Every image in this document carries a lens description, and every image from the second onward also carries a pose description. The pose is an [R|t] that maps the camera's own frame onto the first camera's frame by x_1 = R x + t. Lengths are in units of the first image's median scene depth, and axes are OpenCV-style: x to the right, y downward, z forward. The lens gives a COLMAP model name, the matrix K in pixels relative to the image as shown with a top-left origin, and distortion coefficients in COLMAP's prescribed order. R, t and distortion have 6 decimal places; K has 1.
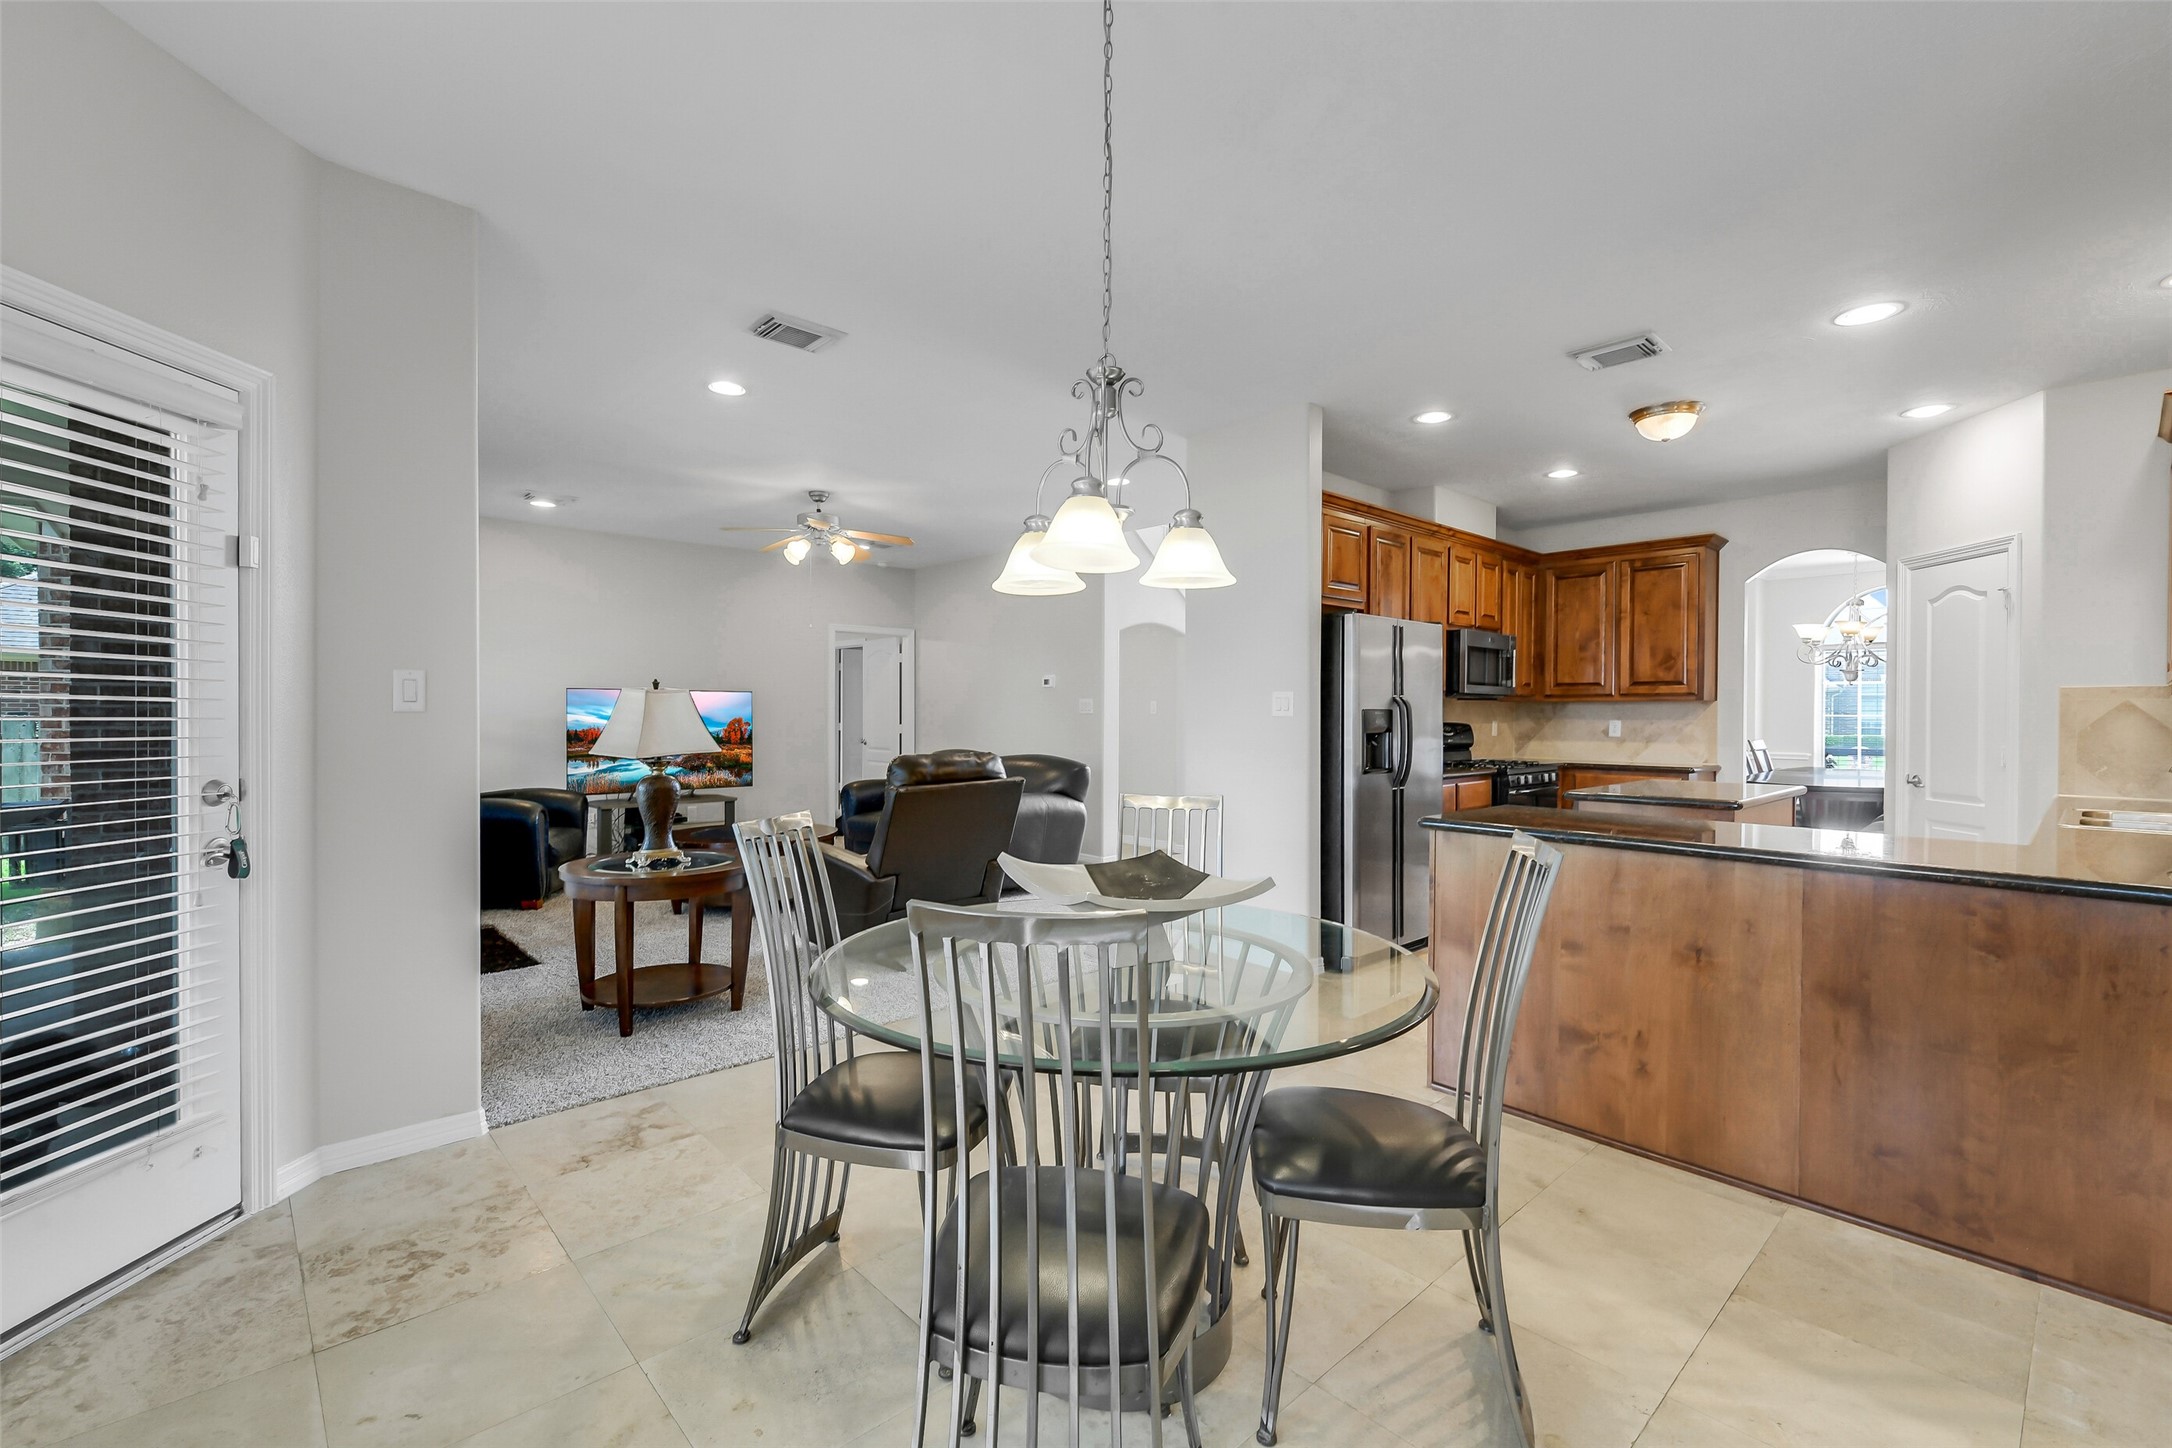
lens RADIAL K [[956.0, 0, 1088.8], [0, 956.0, 731.0], [0, 0, 1]] dist [0.026274, -0.014665]
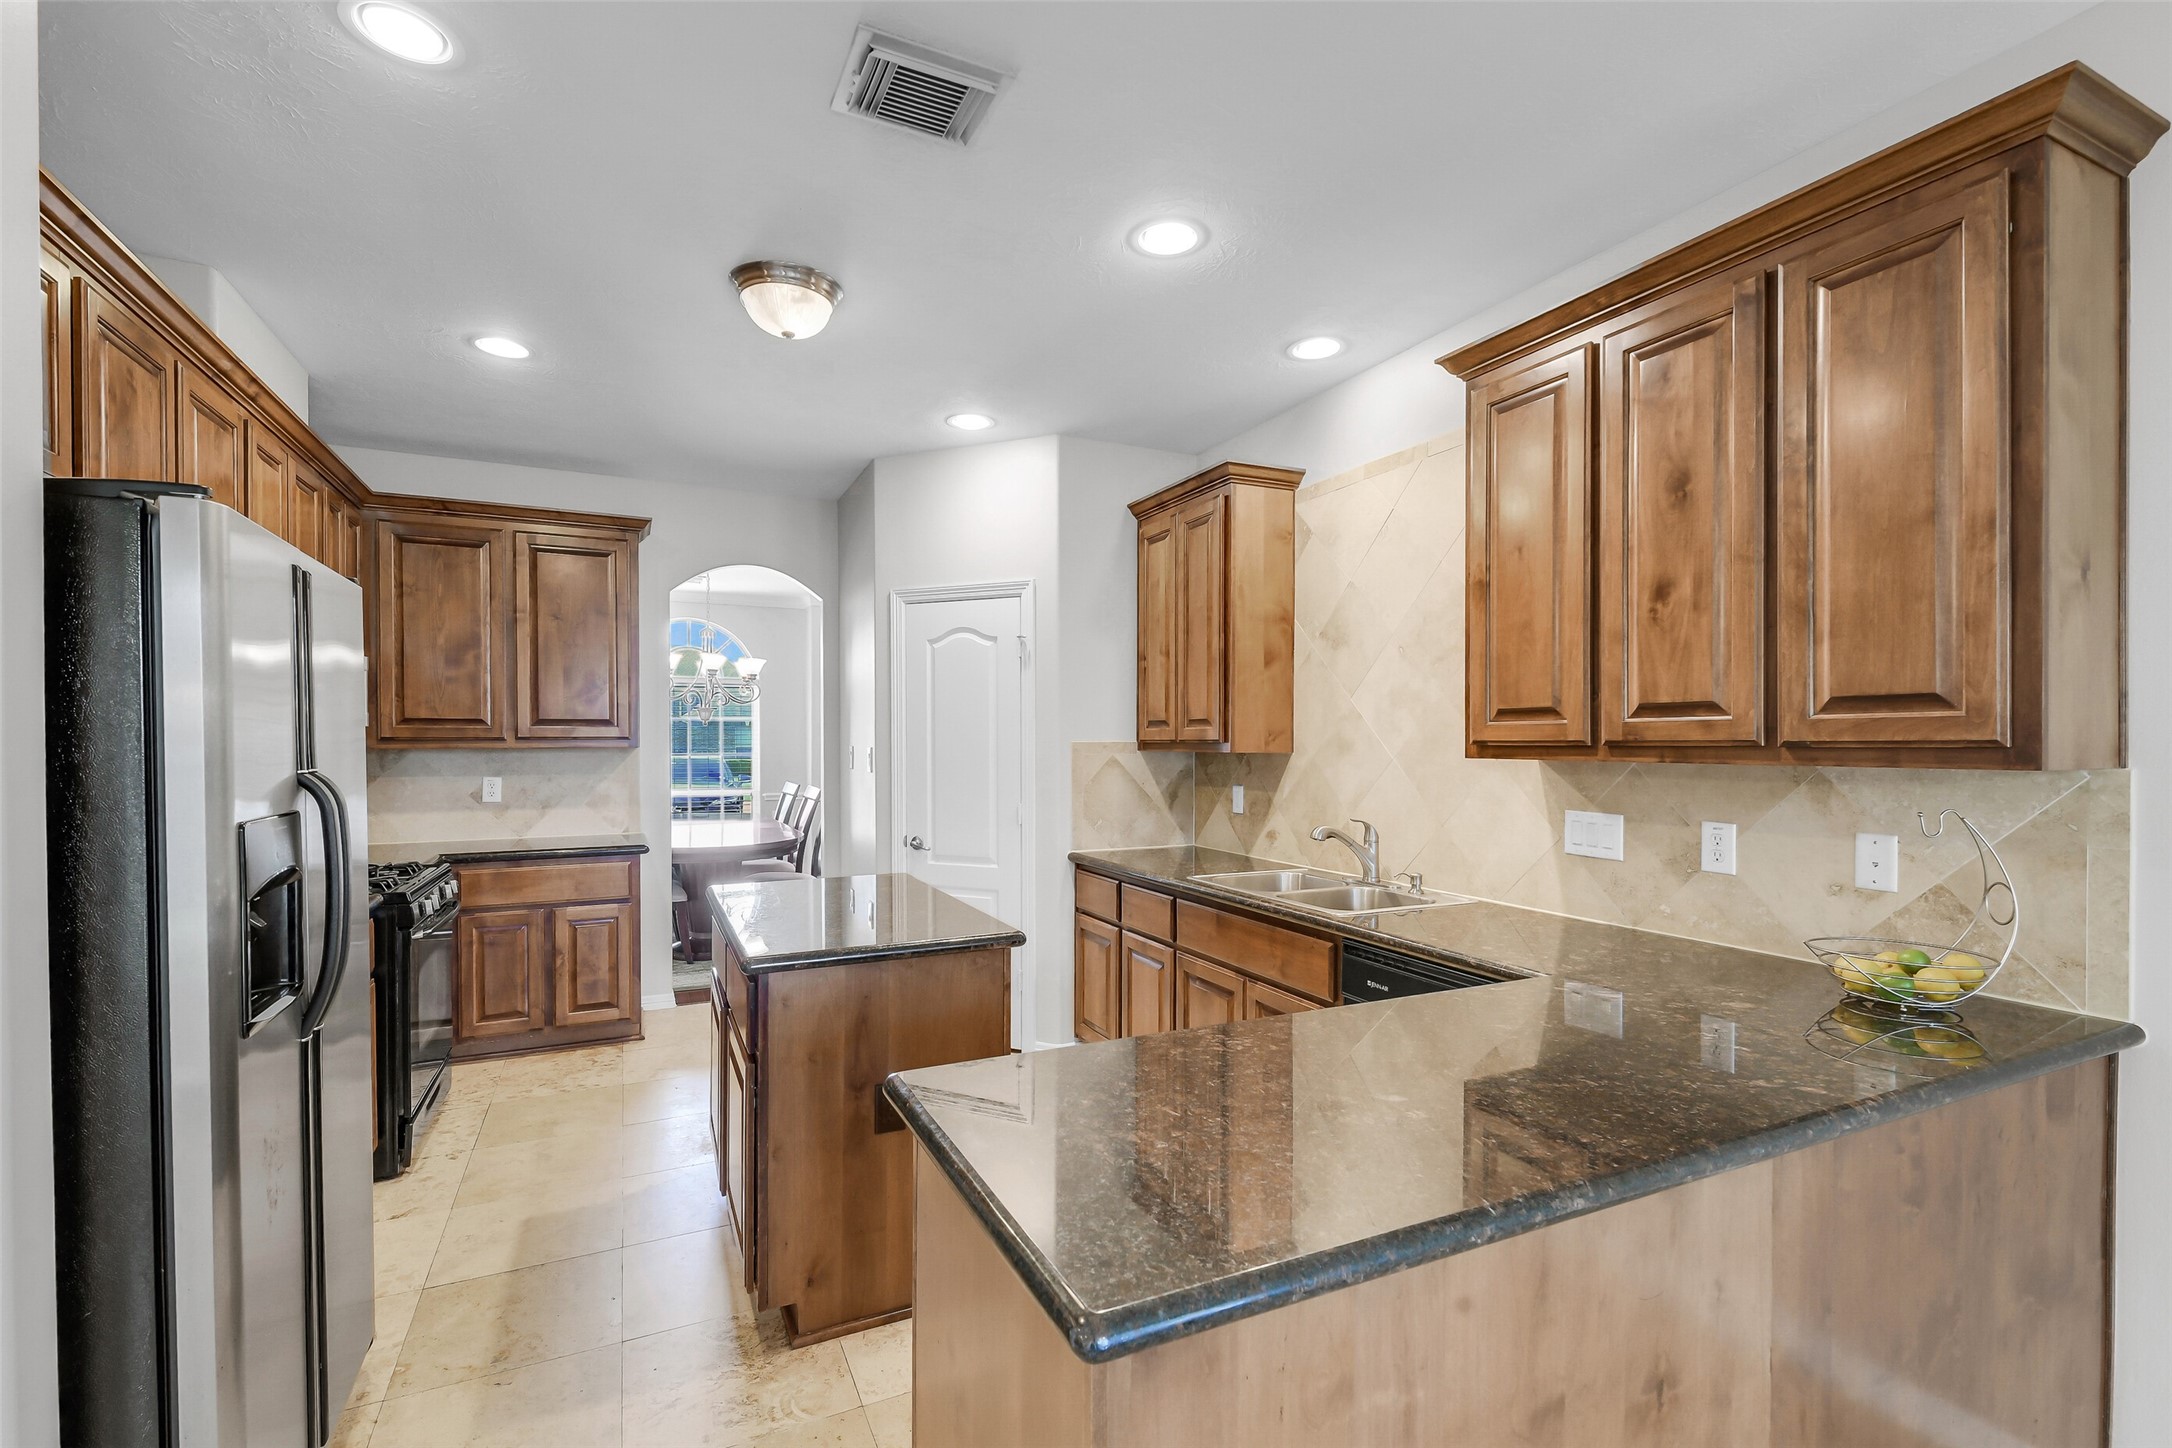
lens RADIAL K [[956.0, 0, 1088.8], [0, 956.0, 731.0], [0, 0, 1]] dist [0.026274, -0.014665]
pose [[0.299428, 0.005890, 0.954101, 0.068026], [0.017165, 0.999786, -0.011559, -0.037466], [-0.953964, 0.019838, 0.299263, 0.577764]]
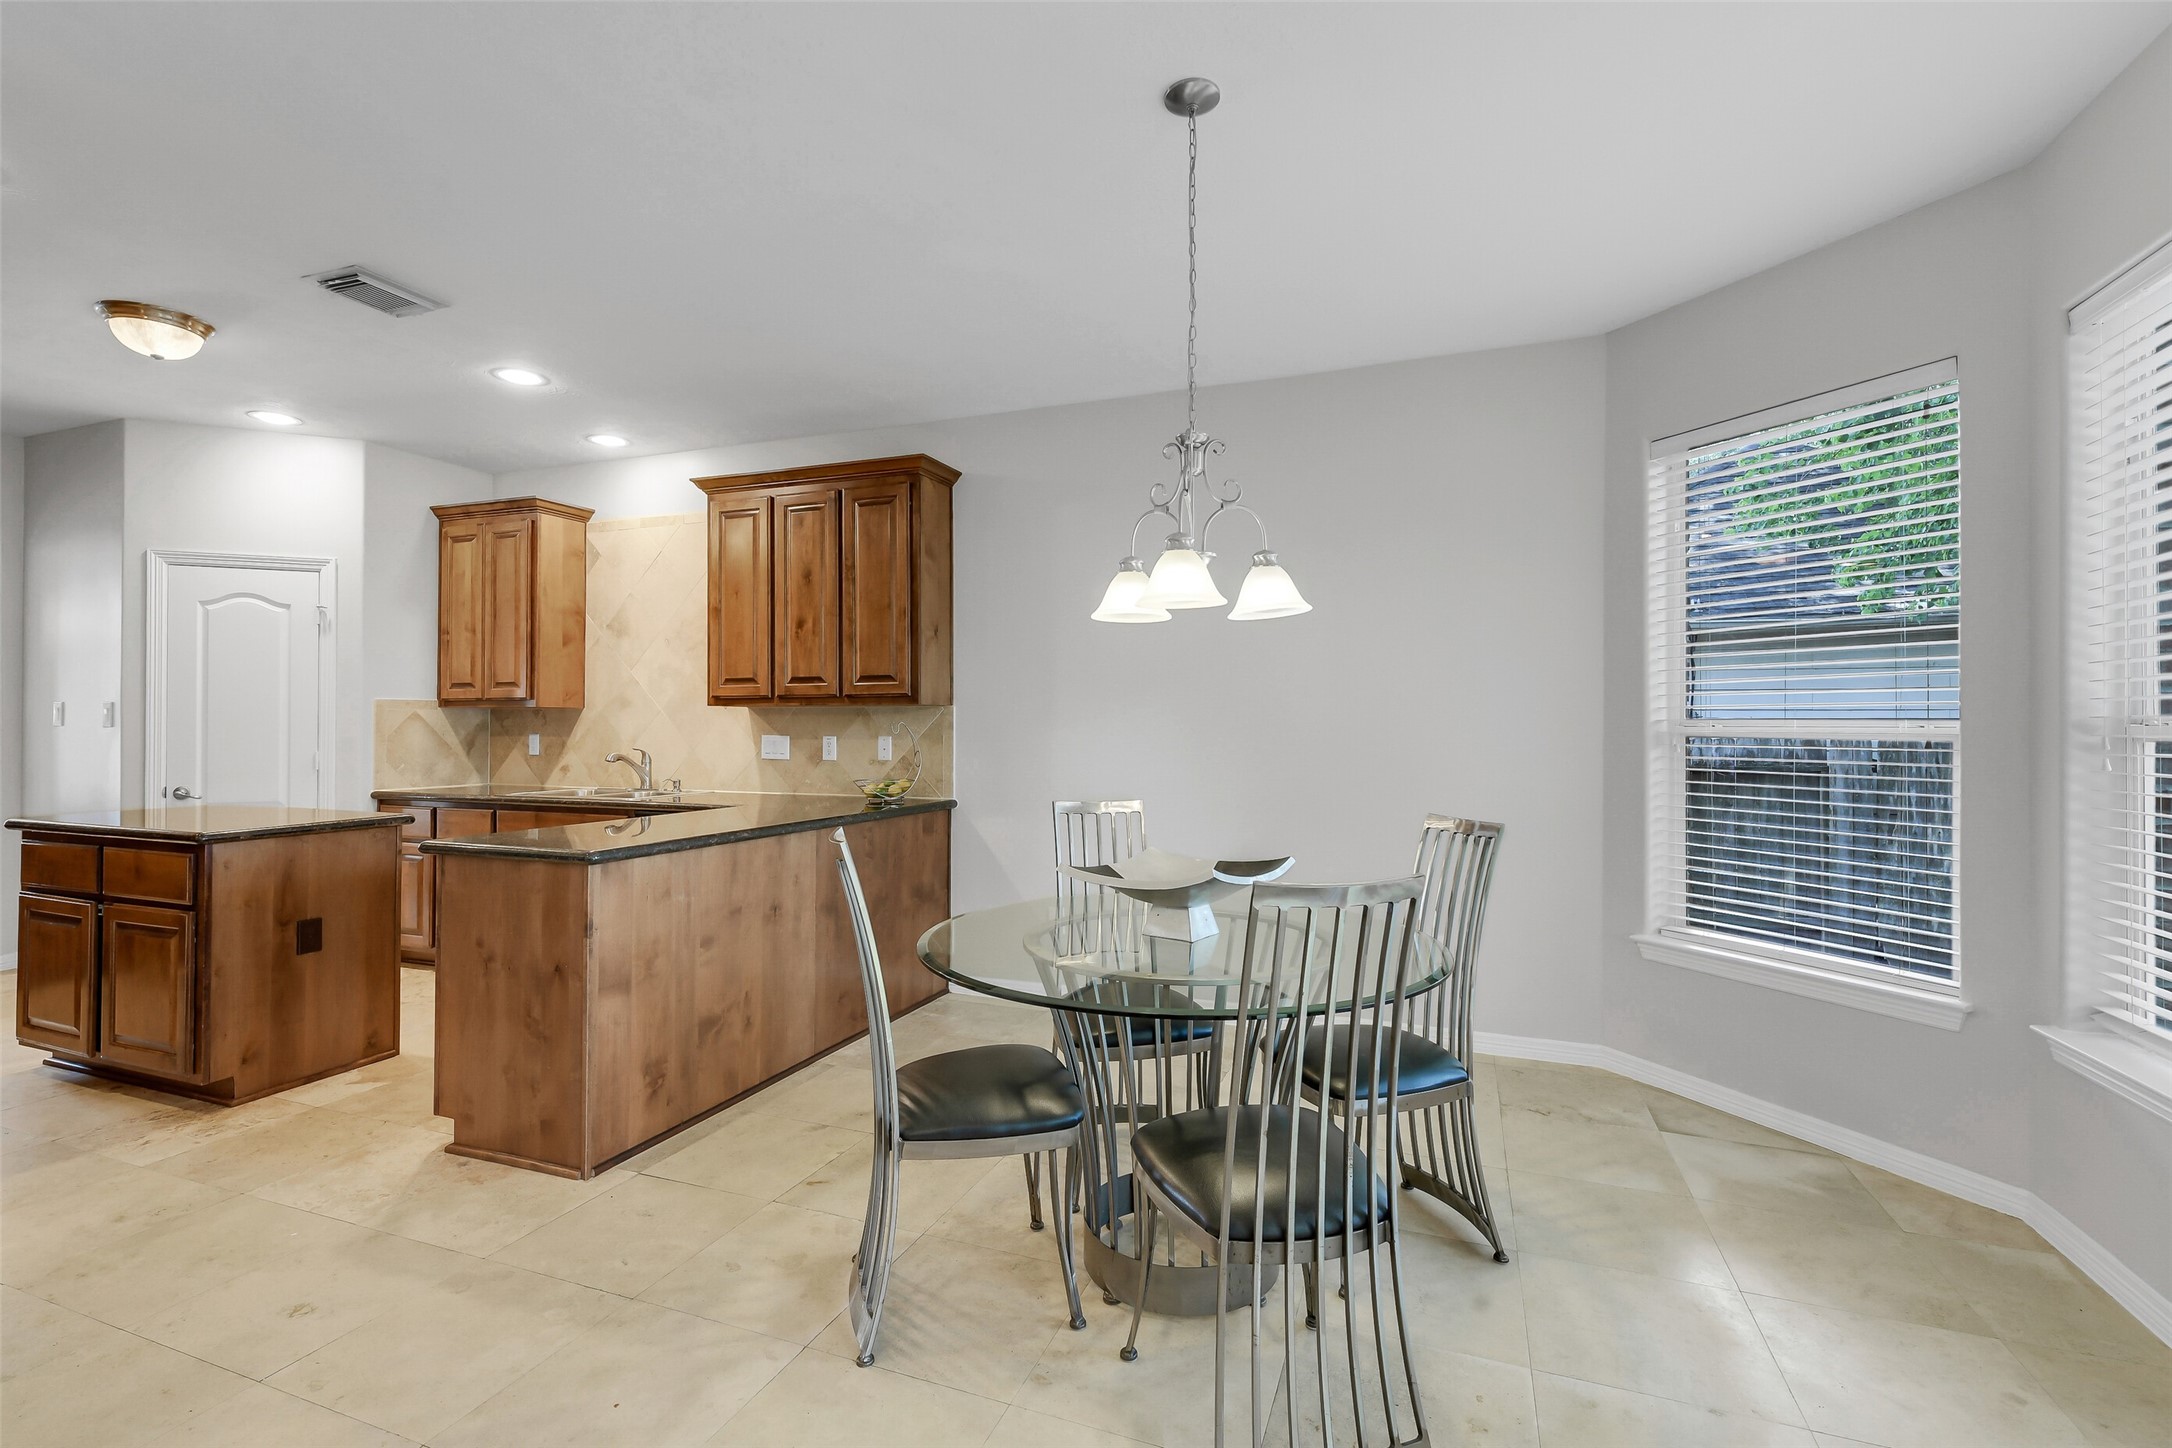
lens RADIAL K [[956.0, 0, 1088.8], [0, 956.0, 731.0], [0, 0, 1]] dist [0.026274, -0.014665]
pose [[-0.436603, -0.008703, 0.899612, -0.358870], [0.012463, 0.999799, 0.015721, -0.011459], [-0.899568, 0.018075, -0.436407, 0.611748]]
